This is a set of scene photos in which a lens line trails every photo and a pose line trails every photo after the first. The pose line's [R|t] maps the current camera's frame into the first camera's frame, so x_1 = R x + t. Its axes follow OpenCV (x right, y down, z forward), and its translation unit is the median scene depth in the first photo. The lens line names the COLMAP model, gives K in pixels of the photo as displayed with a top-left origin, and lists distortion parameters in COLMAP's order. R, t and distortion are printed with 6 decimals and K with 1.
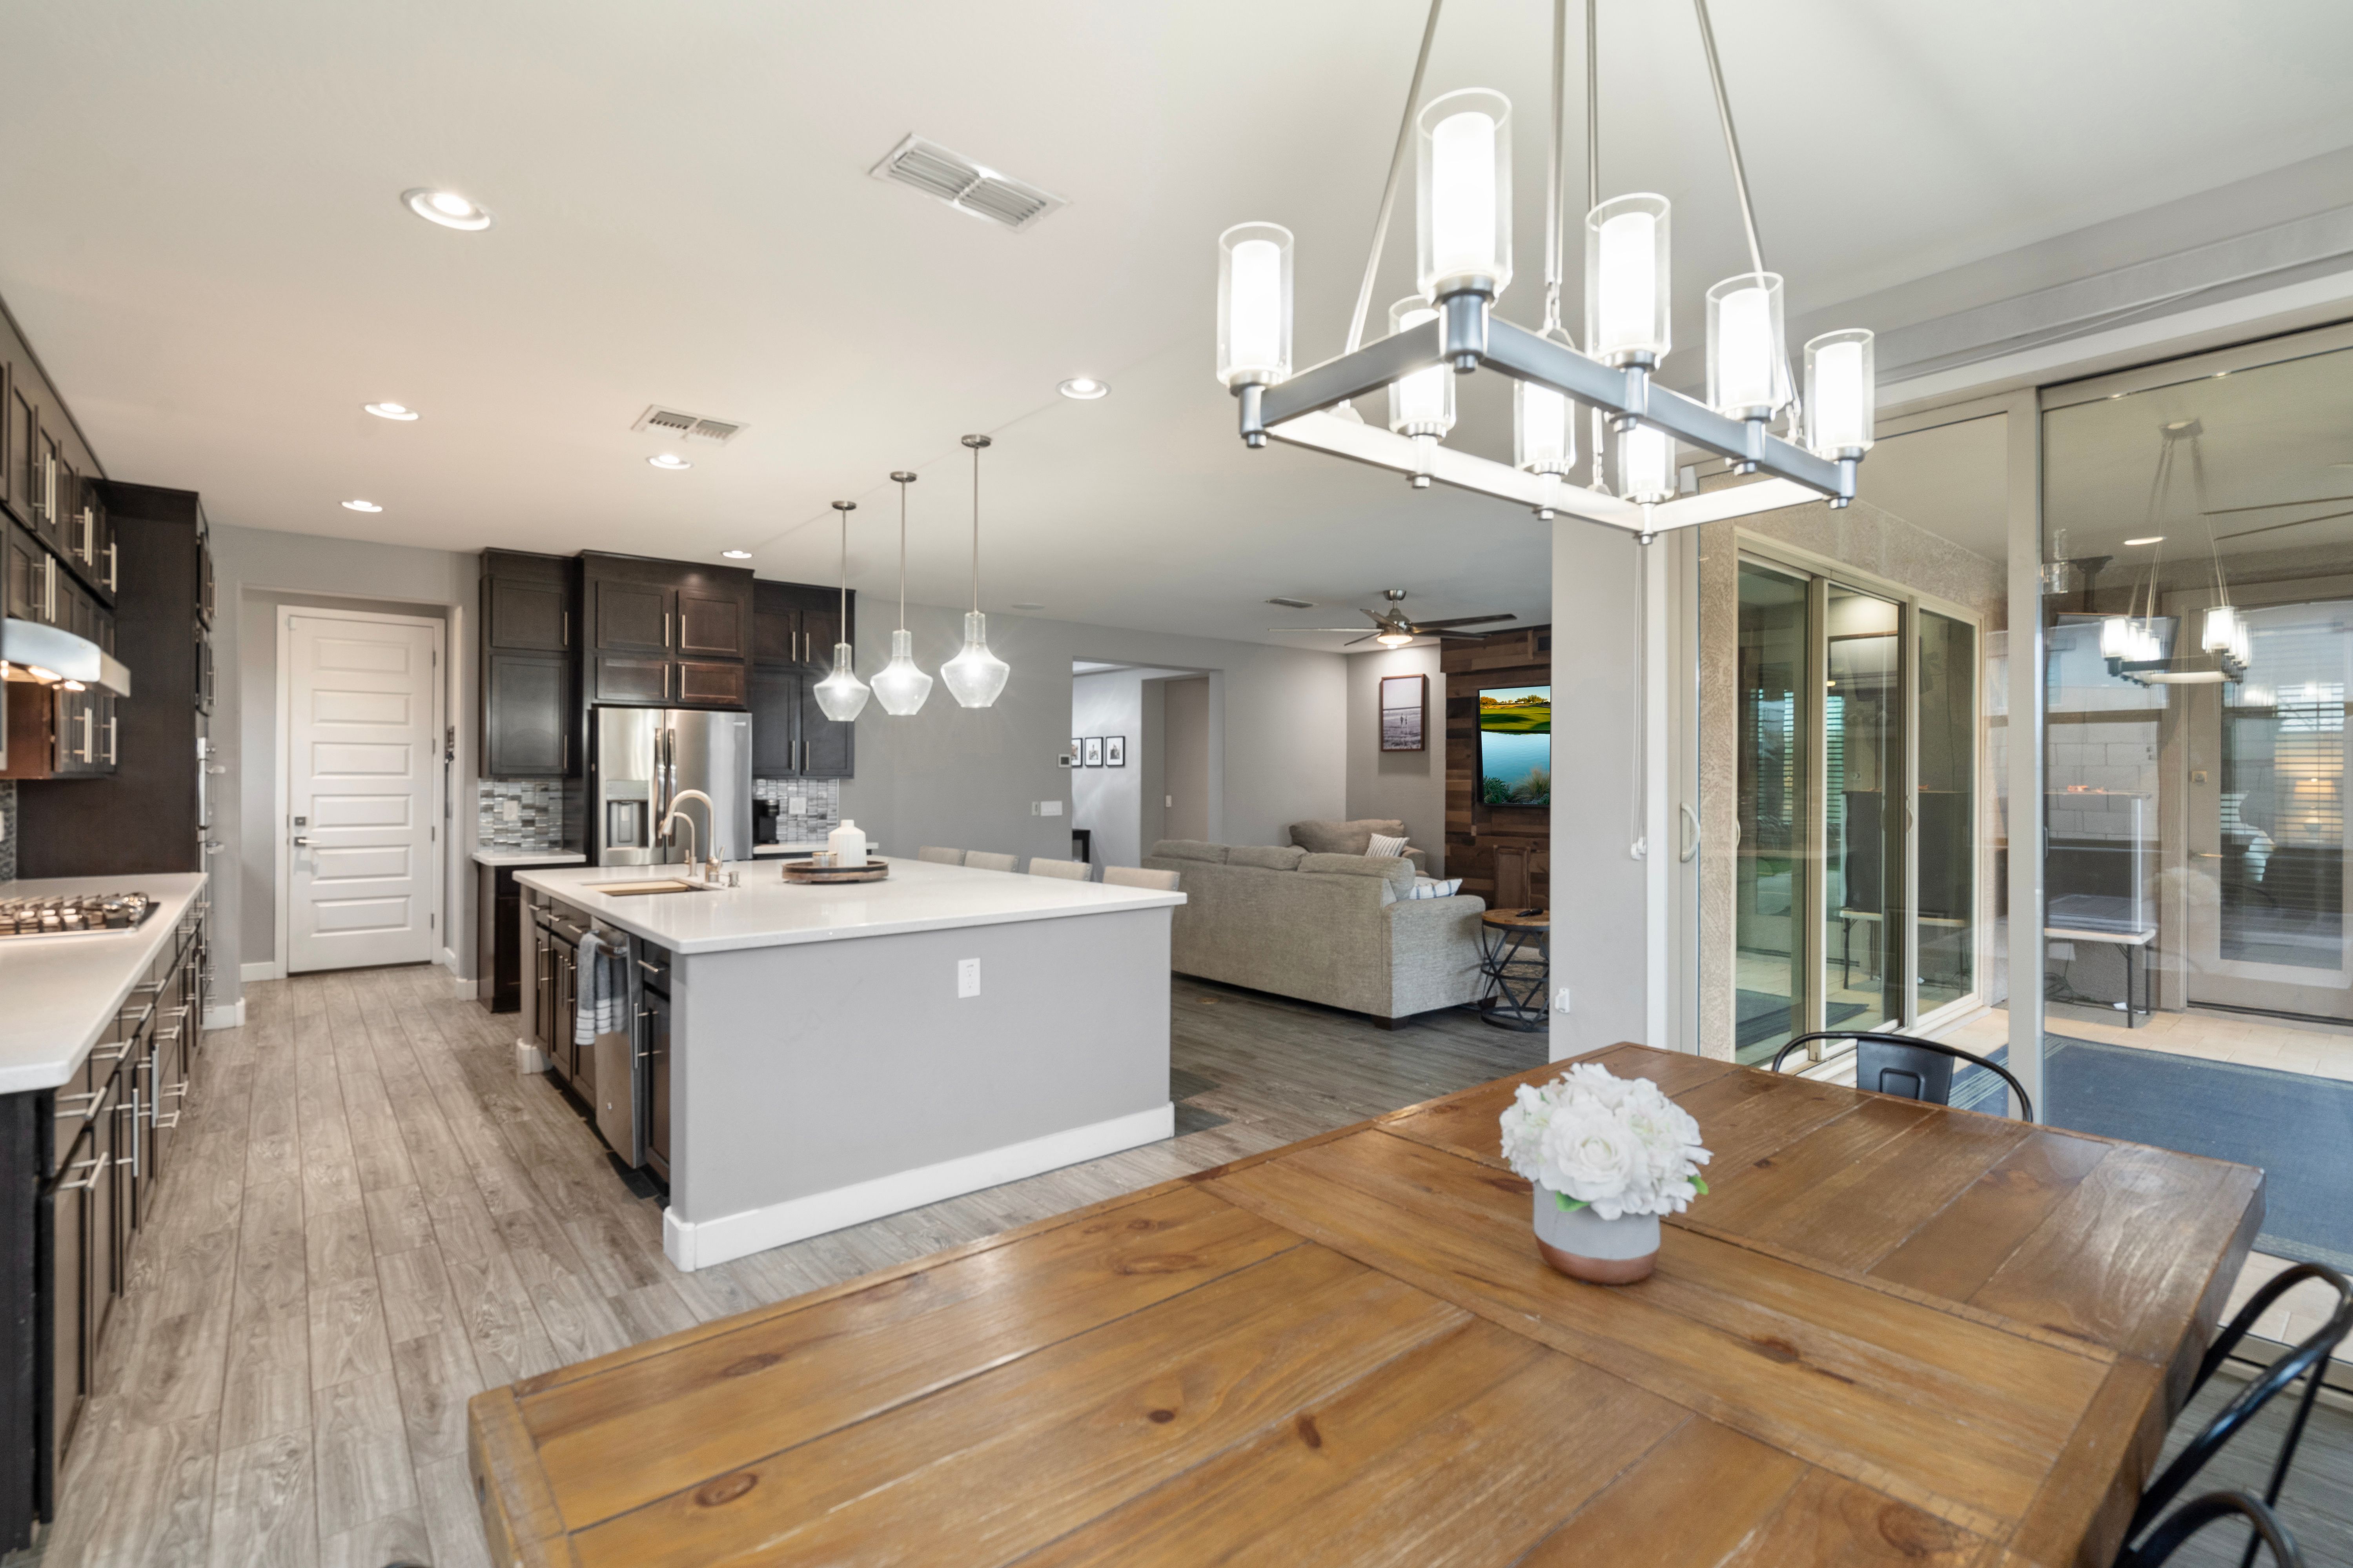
lens RADIAL K [[1069.2, 0, 1166.6], [0, 1069.2, 776.5], [0, 0, 1]] dist [-0.000761, 0.000363]
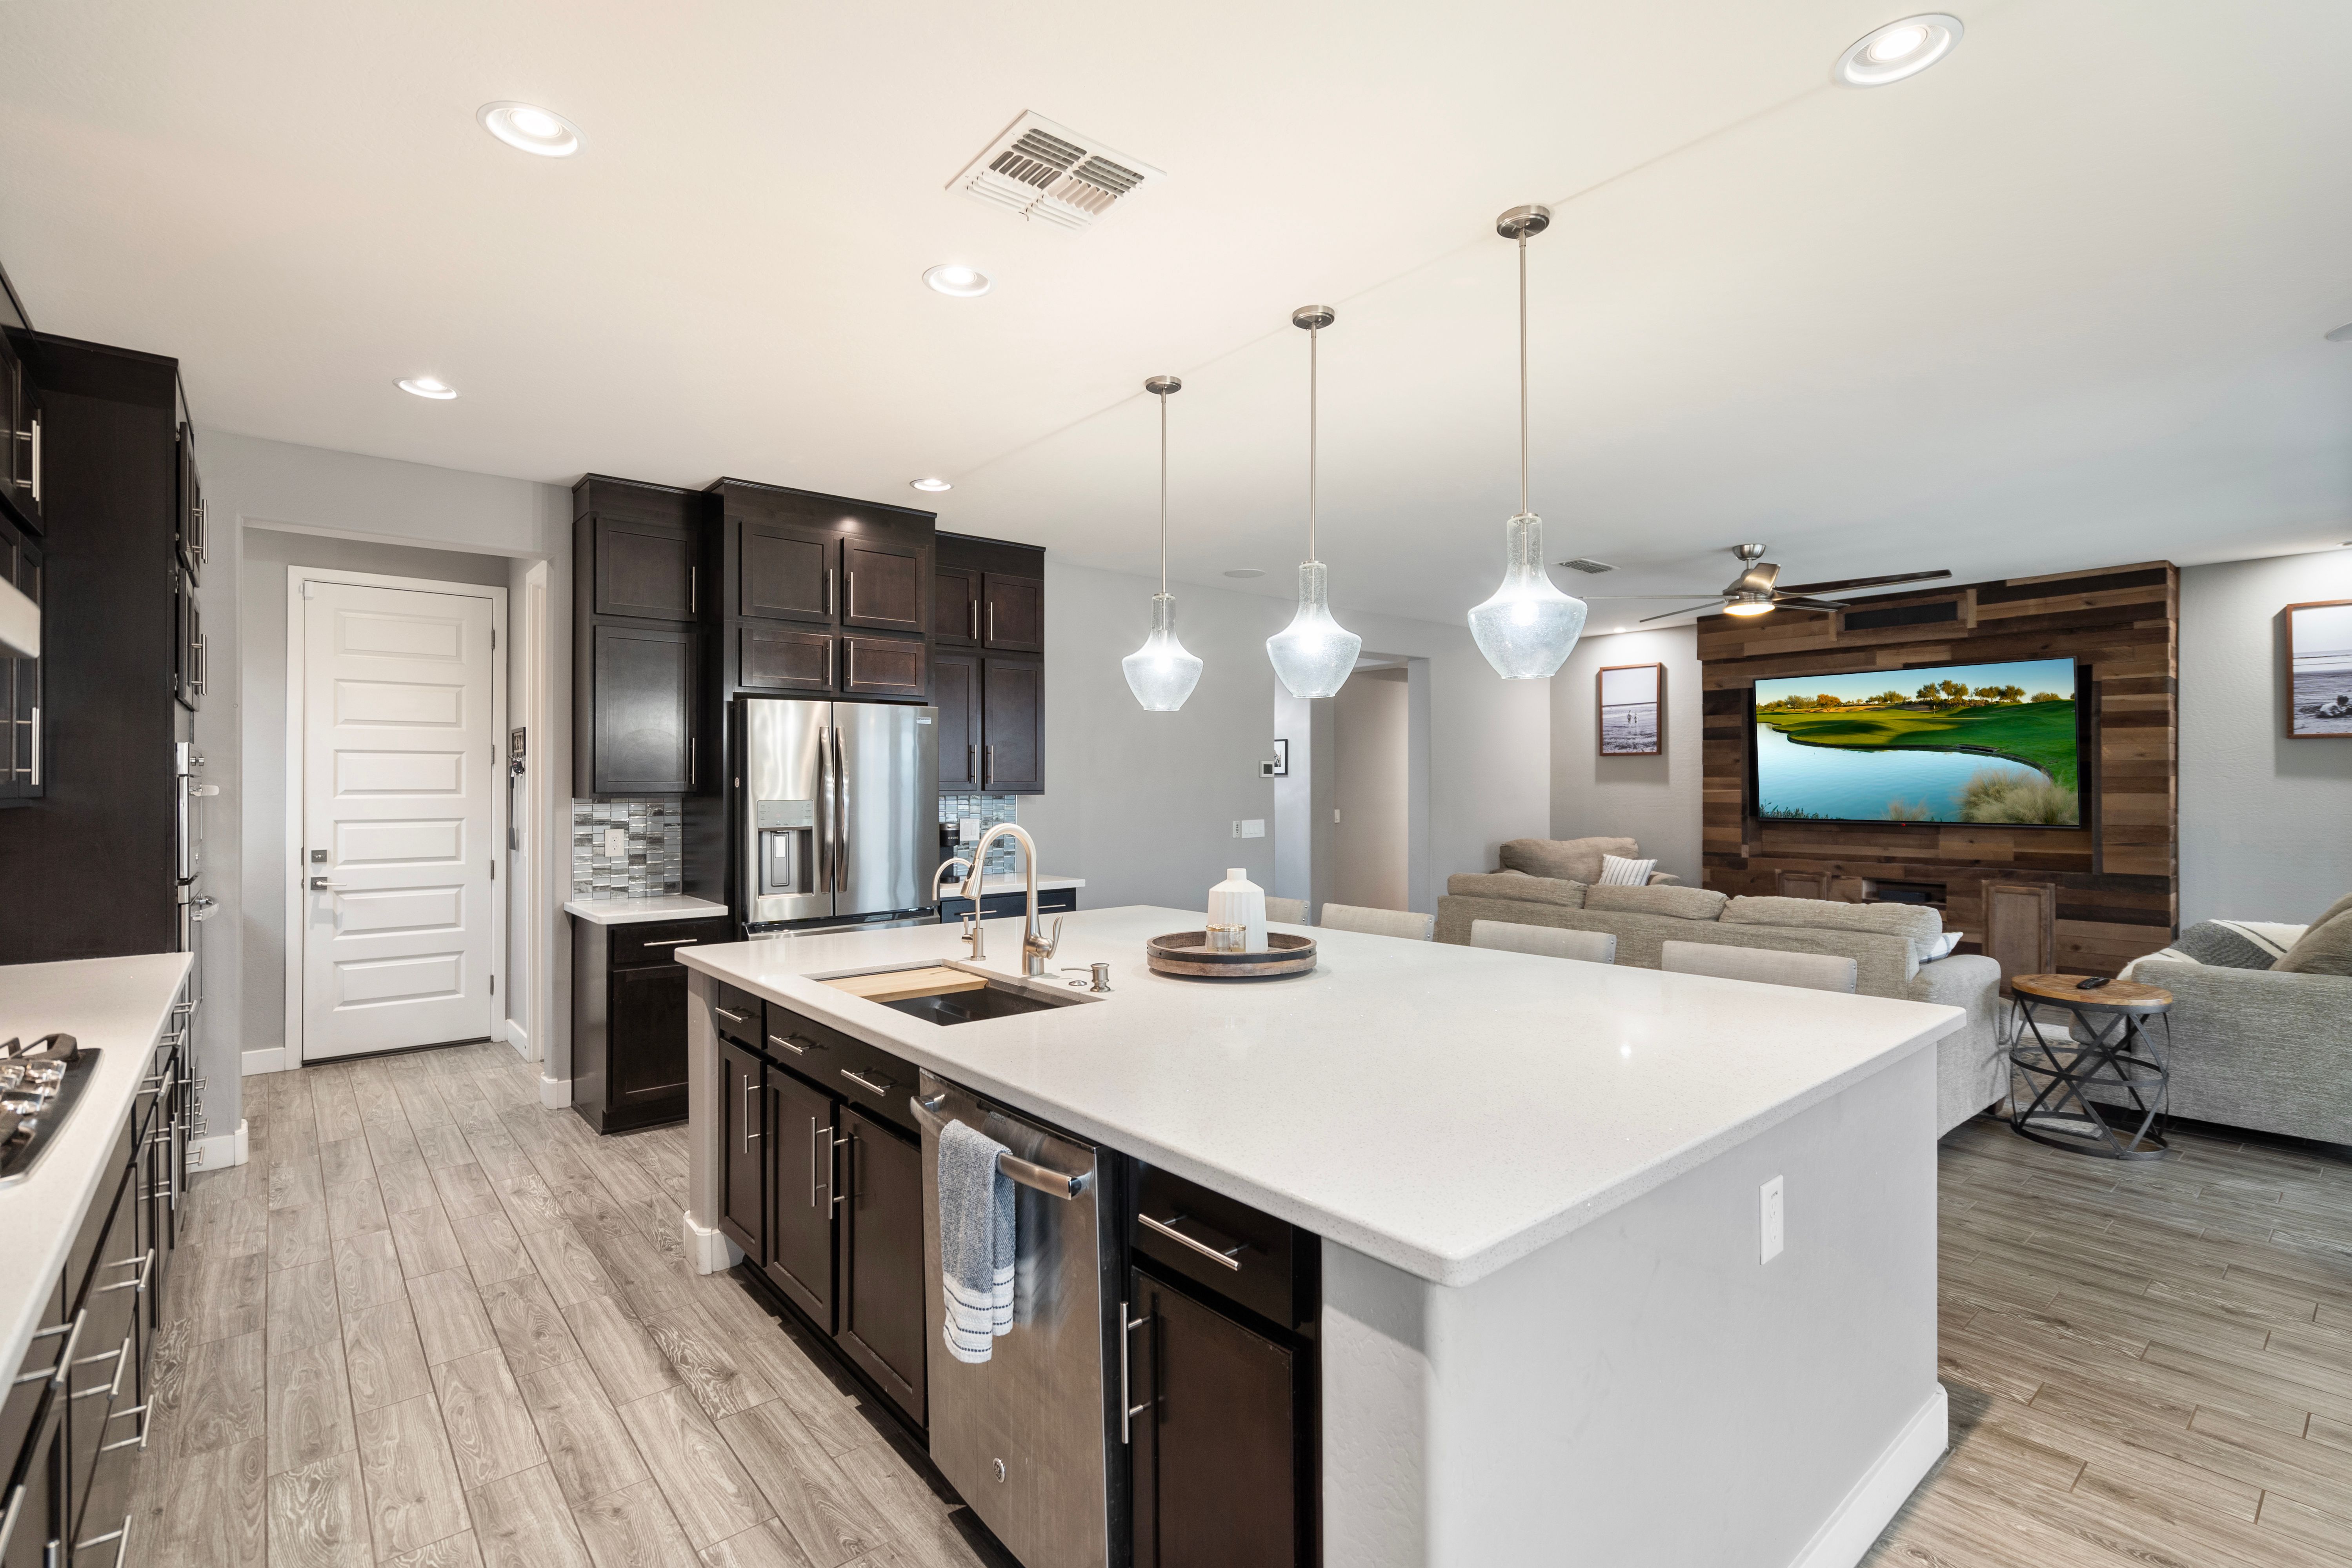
lens RADIAL K [[1070.1, 0, 1170.4], [0, 1070.1, 778.8], [0, 0, 1]] dist [-0.000277, -0.000543]
pose [[0.999952, -0.005554, 0.008100, -0.247137], [0.005591, 0.999974, -0.004598, -0.005868], [-0.008074, 0.004643, 0.999957, 0.277027]]
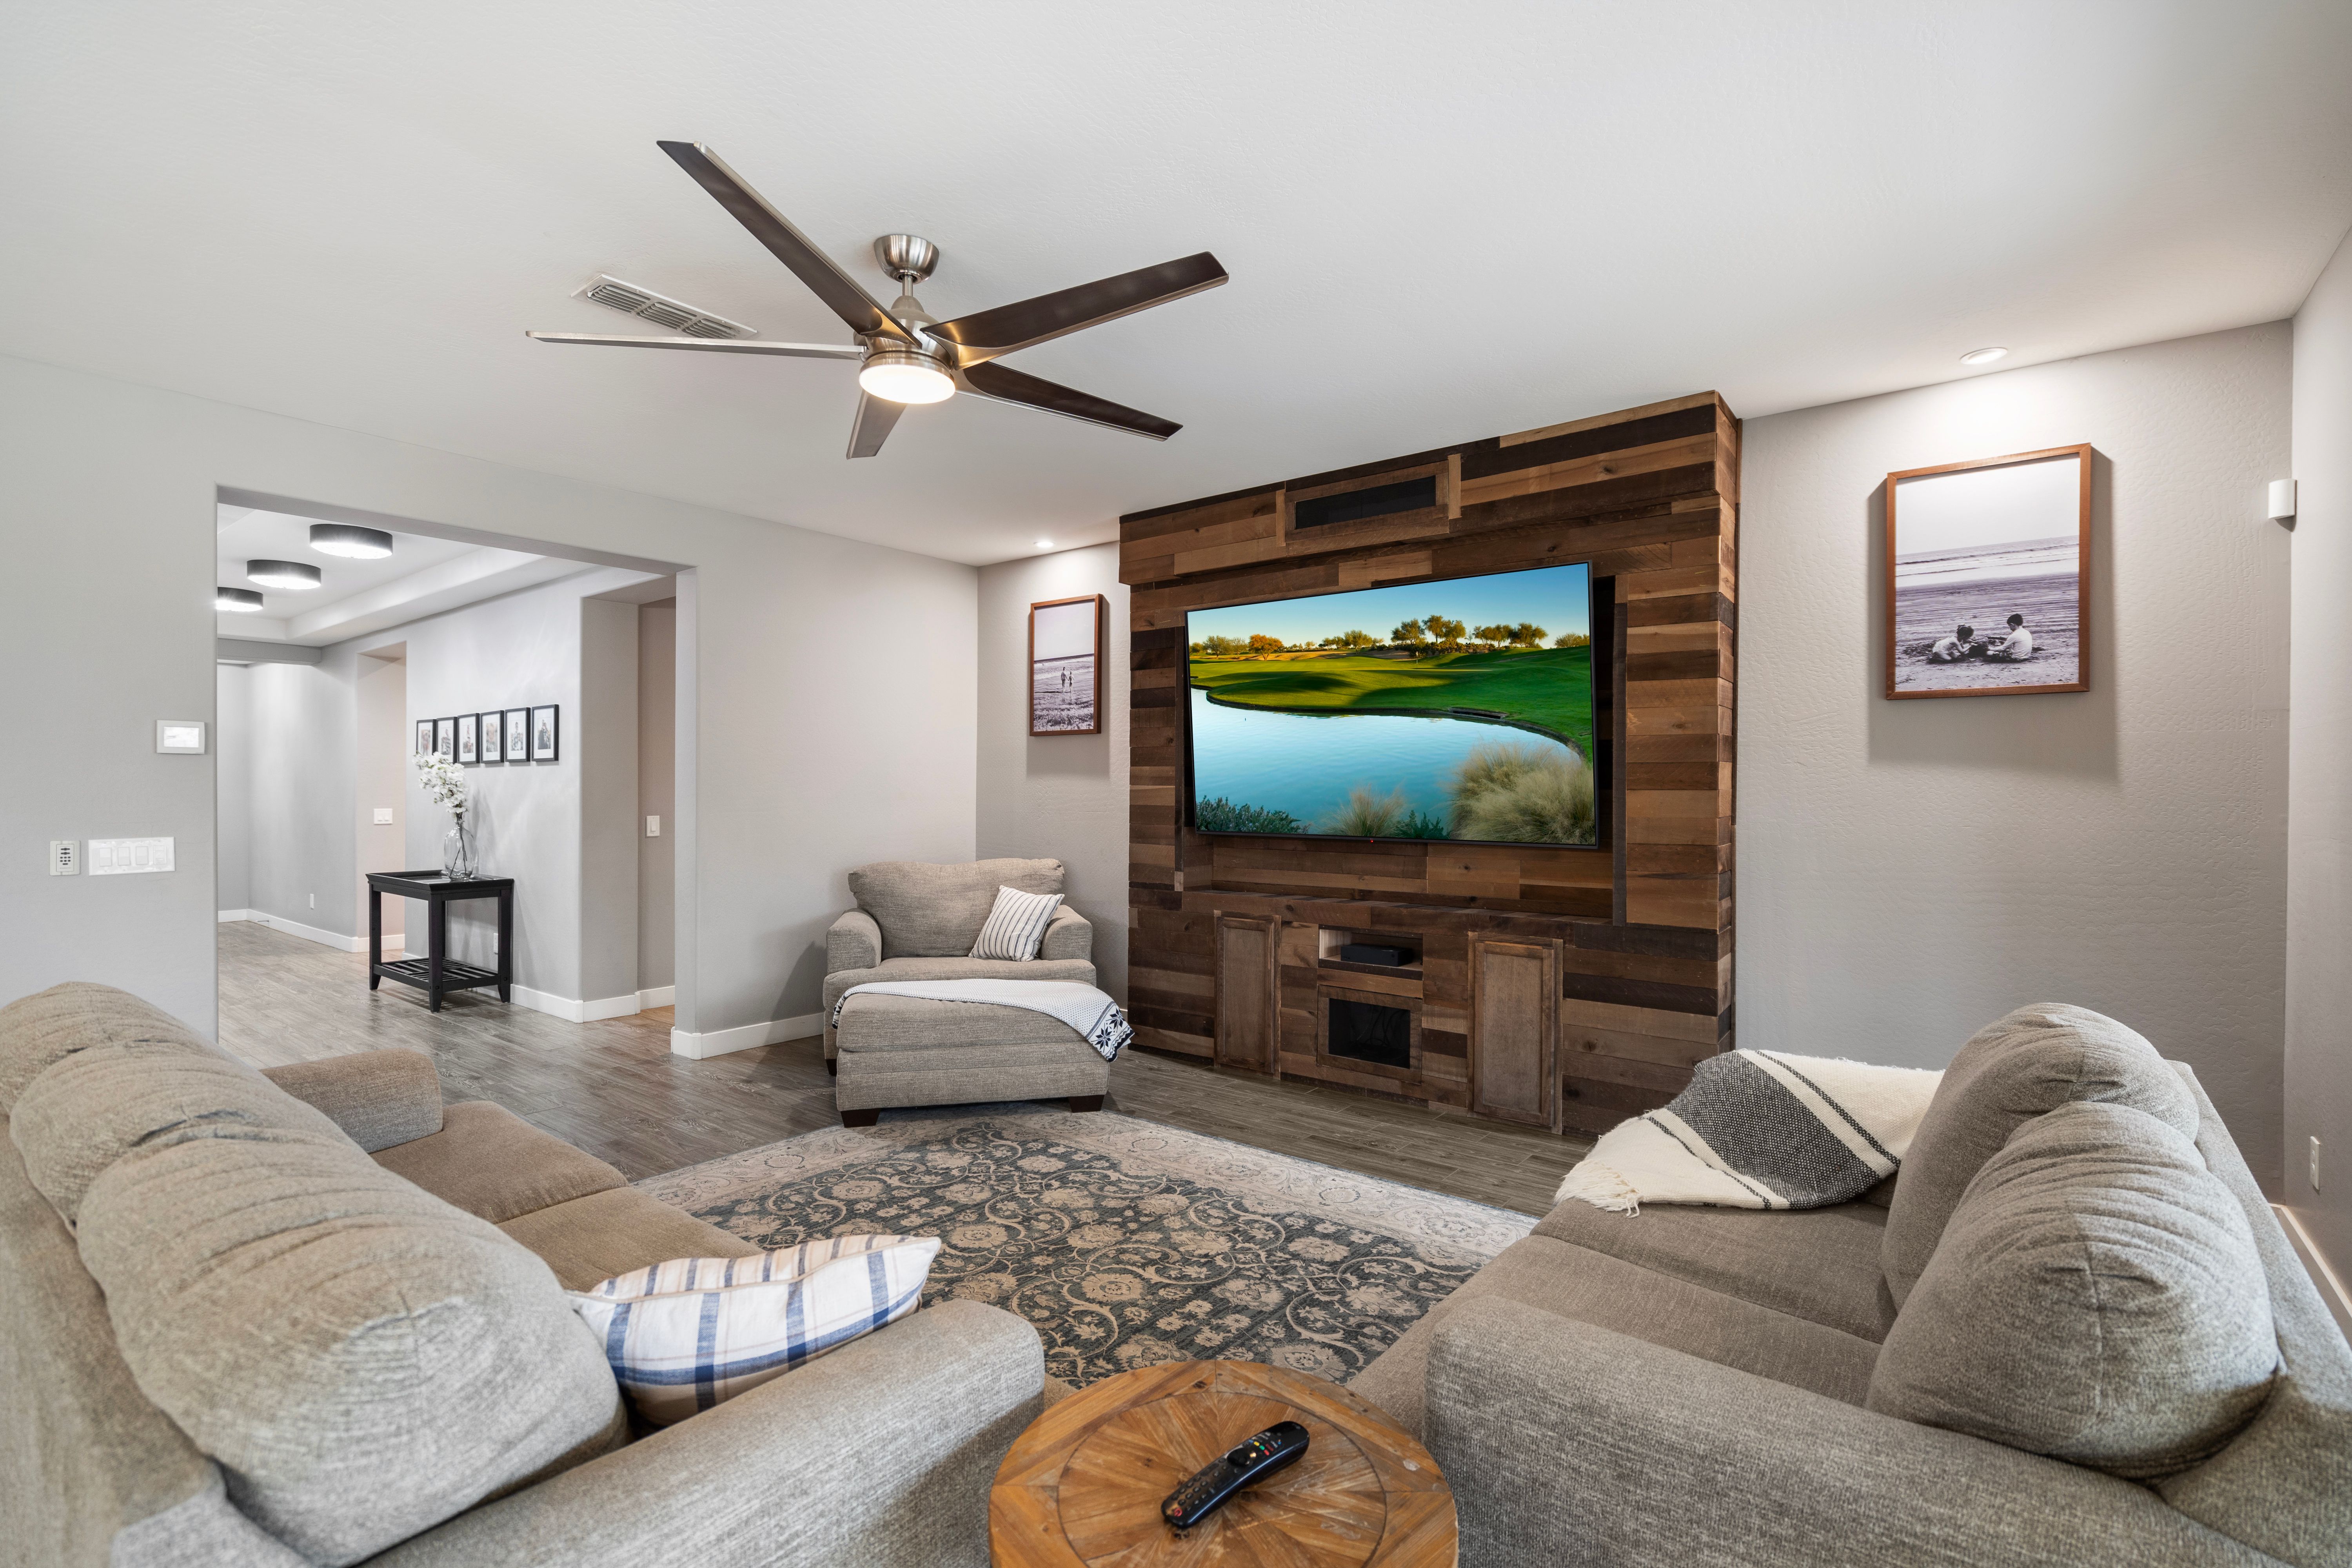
lens RADIAL K [[1067.2, 0, 1172.2], [0, 1067.2, 792.2], [0, 0, 1]] dist [-0.000148, 0.000501]
pose [[0.976738, -0.001727, 0.214430, 0.263010], [0.000627, 0.999986, 0.005200, 0.005983], [-0.214436, -0.004944, 0.976725, 0.747865]]
